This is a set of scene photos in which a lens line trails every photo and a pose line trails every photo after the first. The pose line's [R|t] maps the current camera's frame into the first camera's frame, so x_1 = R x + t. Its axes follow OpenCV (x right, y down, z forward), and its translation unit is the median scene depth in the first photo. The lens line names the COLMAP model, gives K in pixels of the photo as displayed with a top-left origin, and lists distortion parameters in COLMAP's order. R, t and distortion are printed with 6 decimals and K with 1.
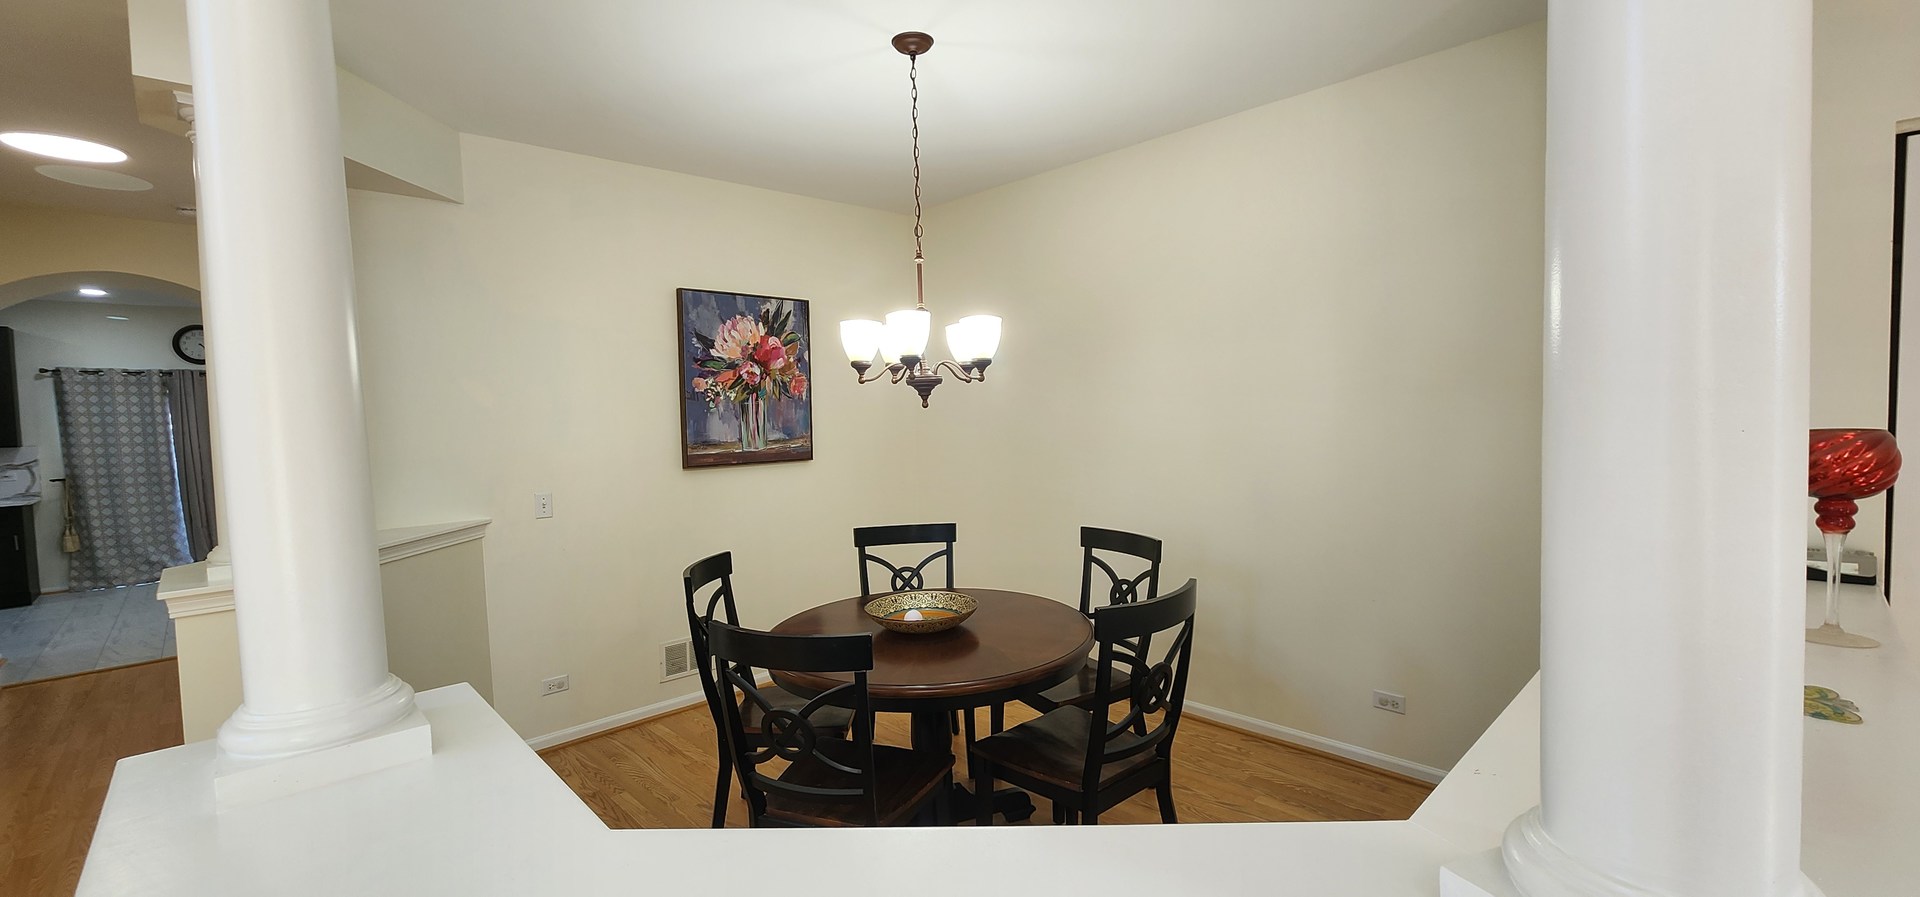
lens RADIAL K [[789.0, 0, 959.0], [0, 789.0, 451.8], [0, 0, 1]] dist [-0.008533, 0.001899]
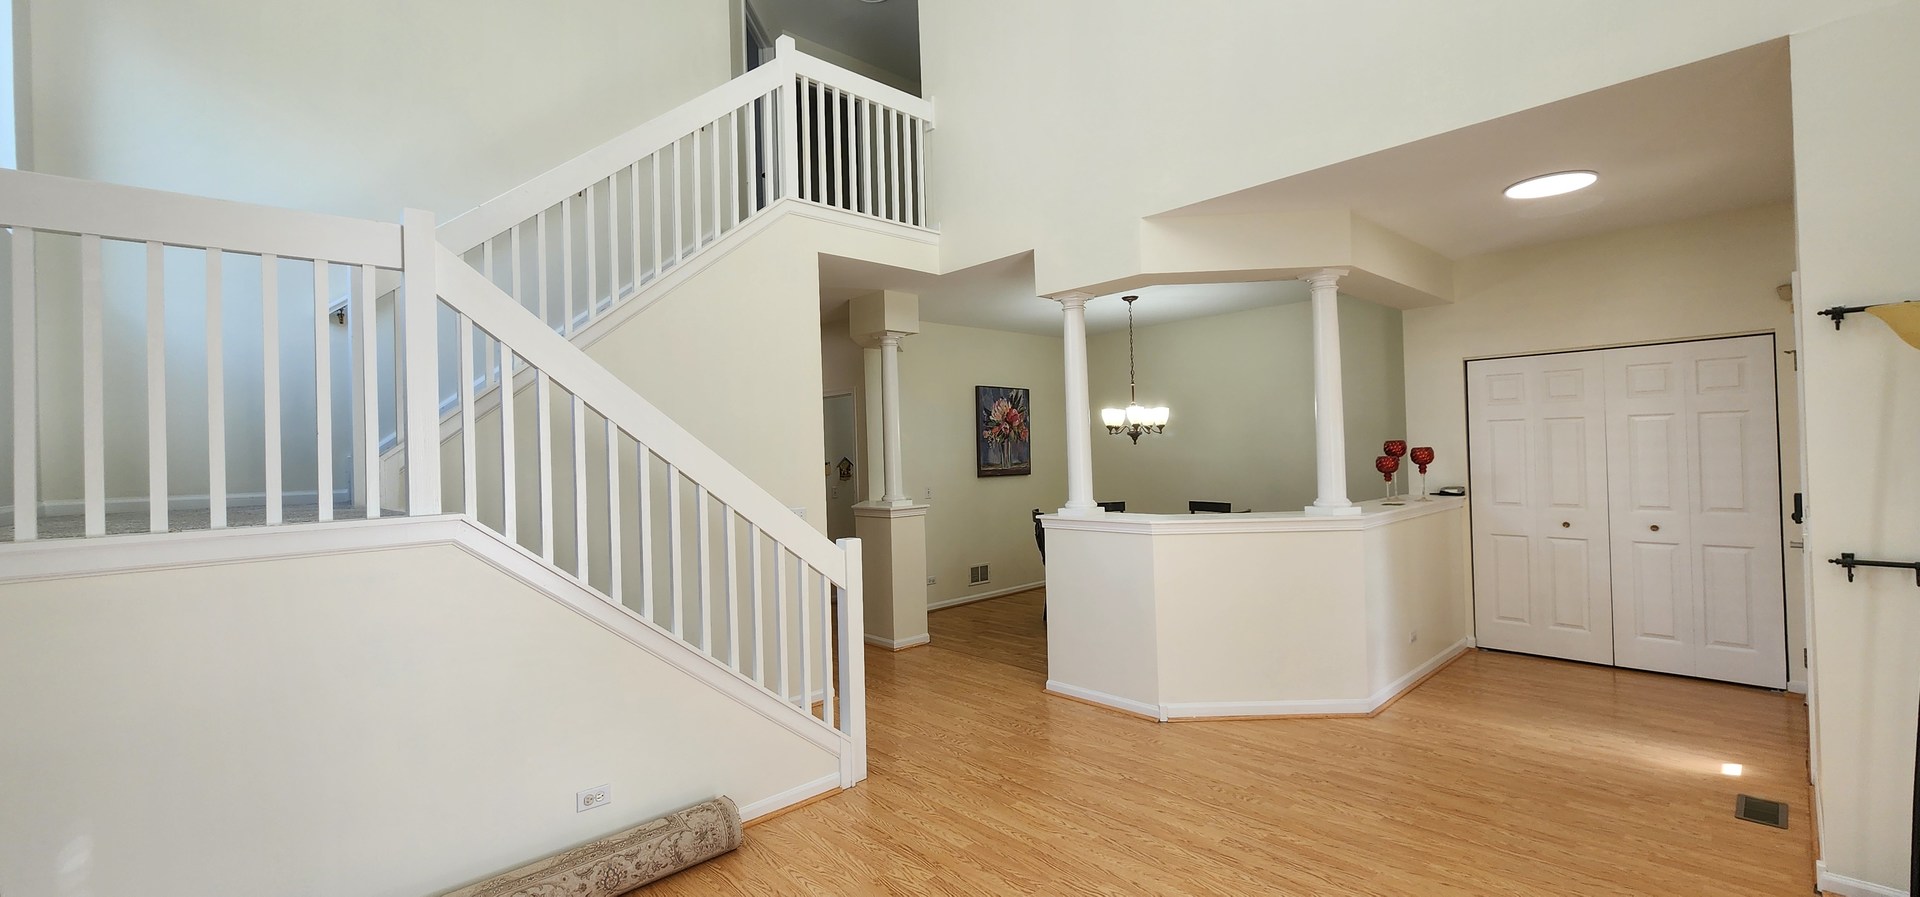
lens RADIAL K [[789.0, 0, 958.2], [0, 789.0, 447.6], [0, 0, 1]] dist [-0.008533, 0.001899]
pose [[0.999996, -0.002616, 0.000791, -0.390546], [0.002660, 0.998083, -0.061836, 0.067279], [-0.000627, 0.061837, 0.998086, -0.932742]]
